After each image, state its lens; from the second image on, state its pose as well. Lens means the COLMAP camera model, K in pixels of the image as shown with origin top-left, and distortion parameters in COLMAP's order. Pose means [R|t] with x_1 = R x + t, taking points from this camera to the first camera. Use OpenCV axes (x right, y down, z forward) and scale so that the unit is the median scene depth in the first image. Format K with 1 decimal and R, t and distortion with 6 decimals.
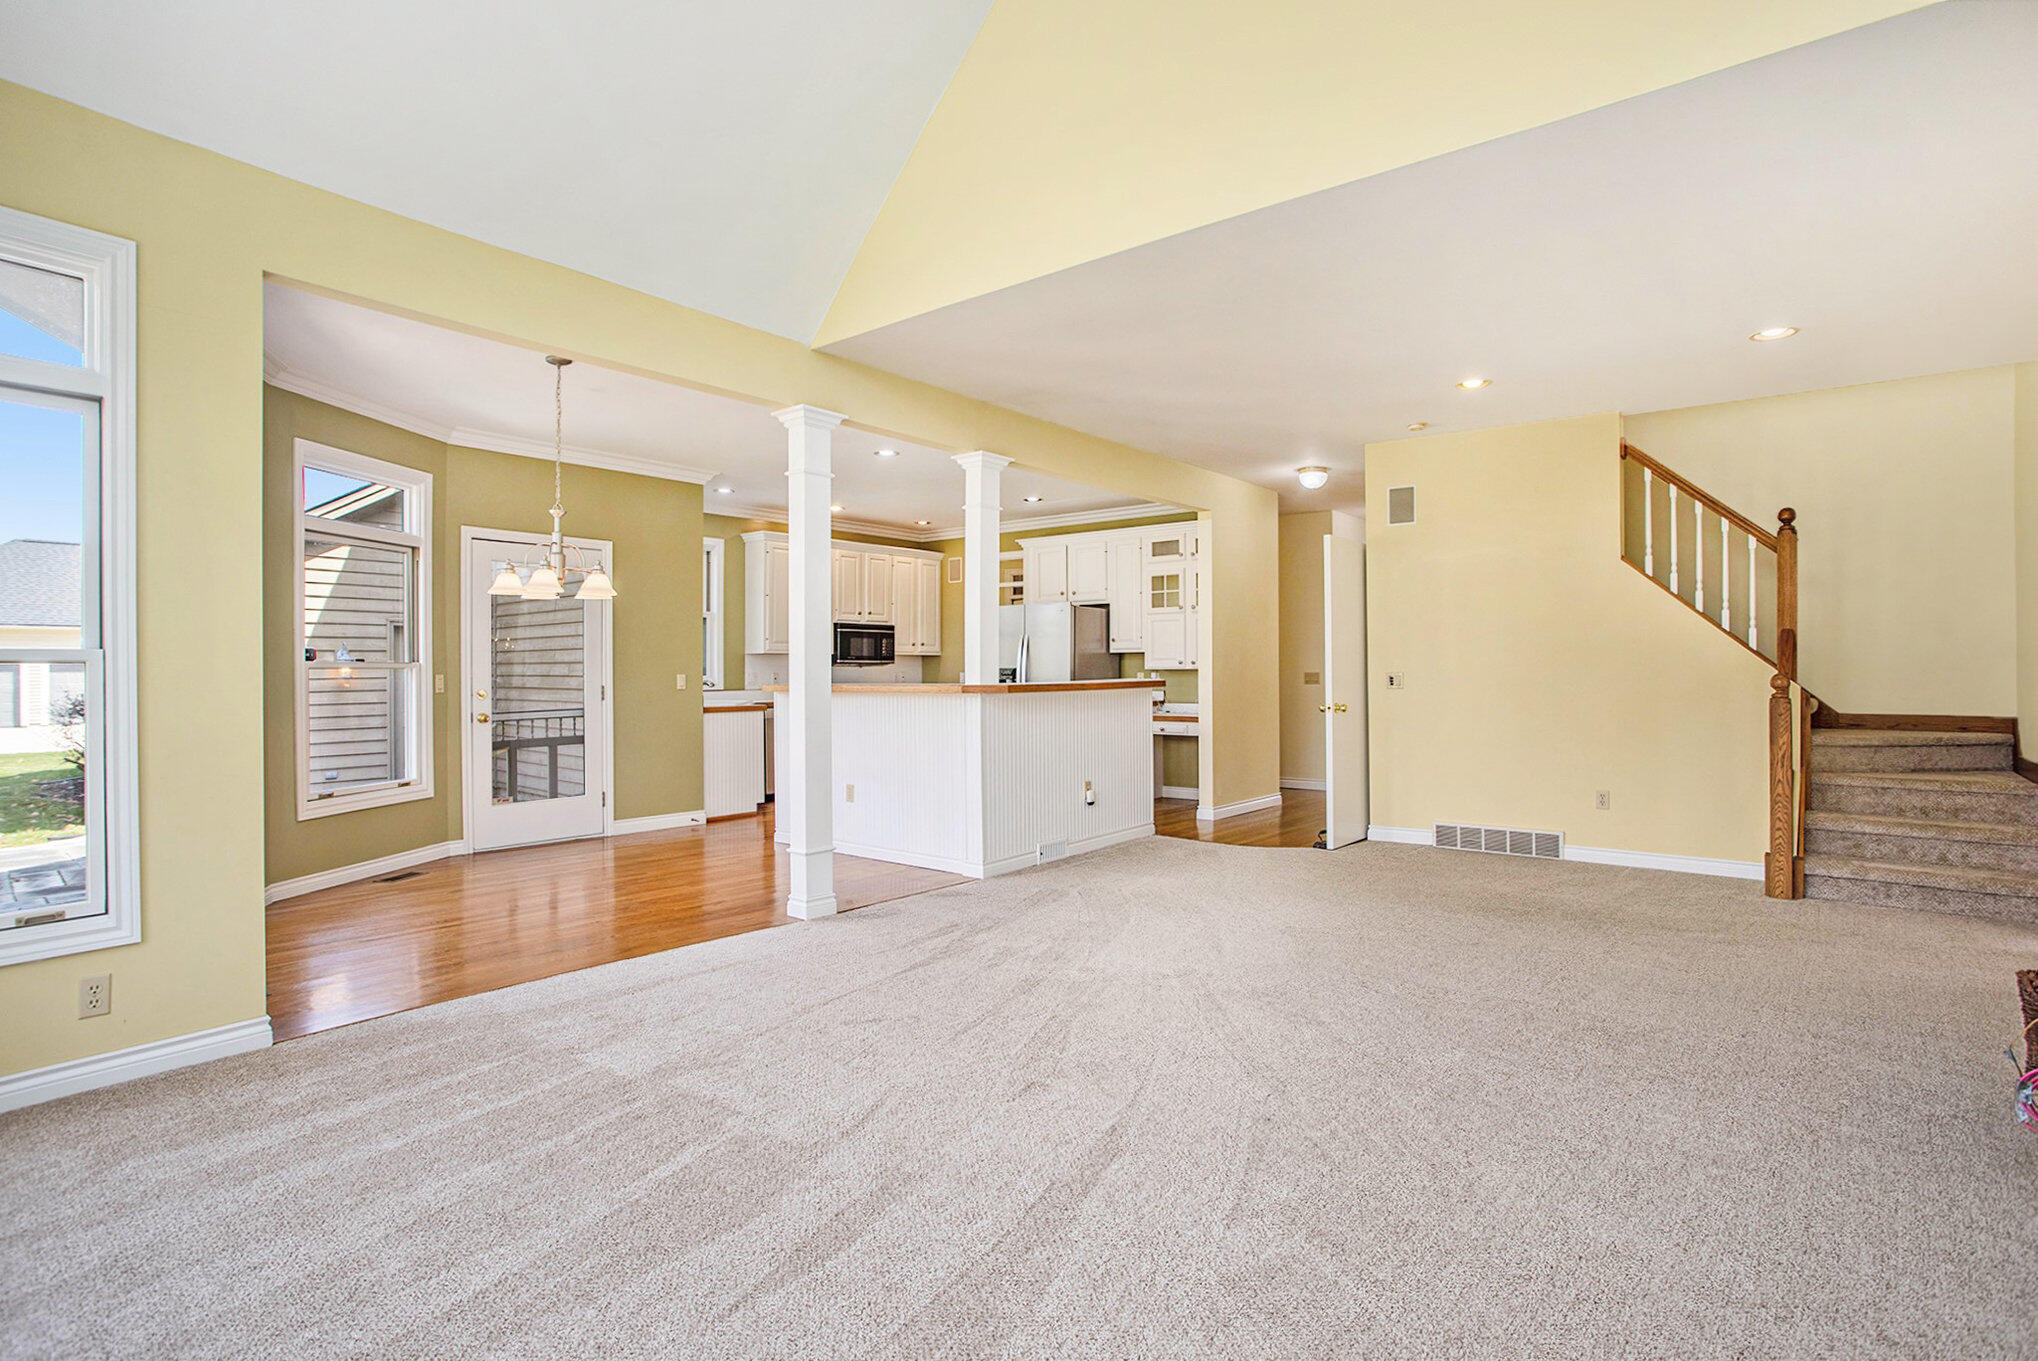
lens RADIAL K [[1008.5, 0, 1019.0], [0, 1008.5, 680.5], [0, 0, 1]] dist [-0.067895, -0.000057]
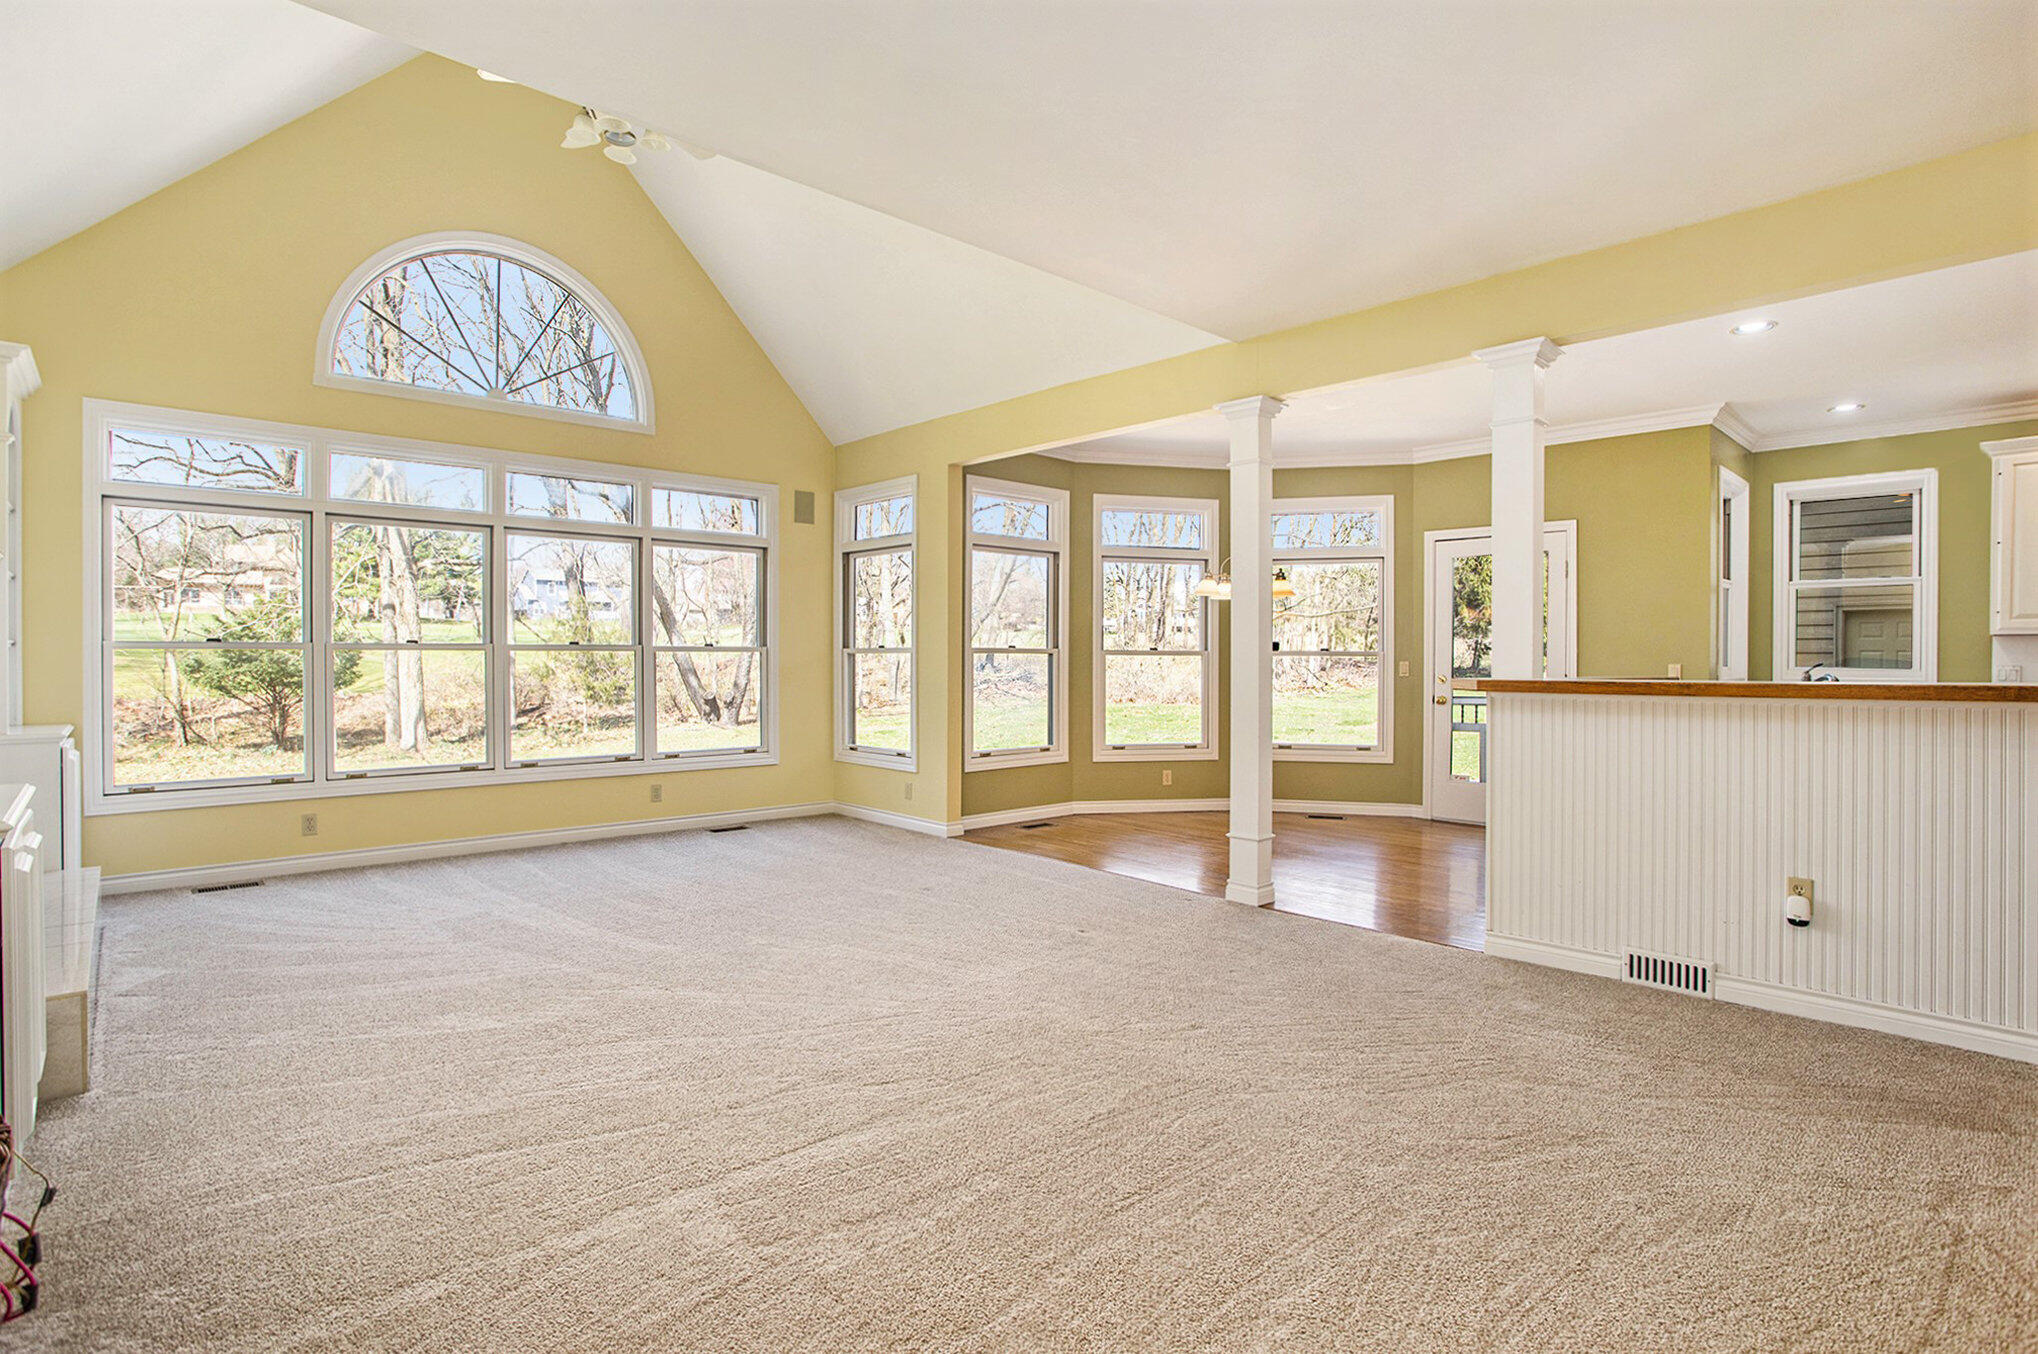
lens RADIAL K [[1008.5, 0, 1019.0], [0, 1008.5, 677.0], [0, 0, 1]] dist [-0.067895, -0.000057]
pose [[-0.183777, 0.020152, -0.982761, 0.667970], [-0.010325, 0.999695, 0.022430, -0.009607], [0.982914, 0.014269, -0.183513, 0.755672]]
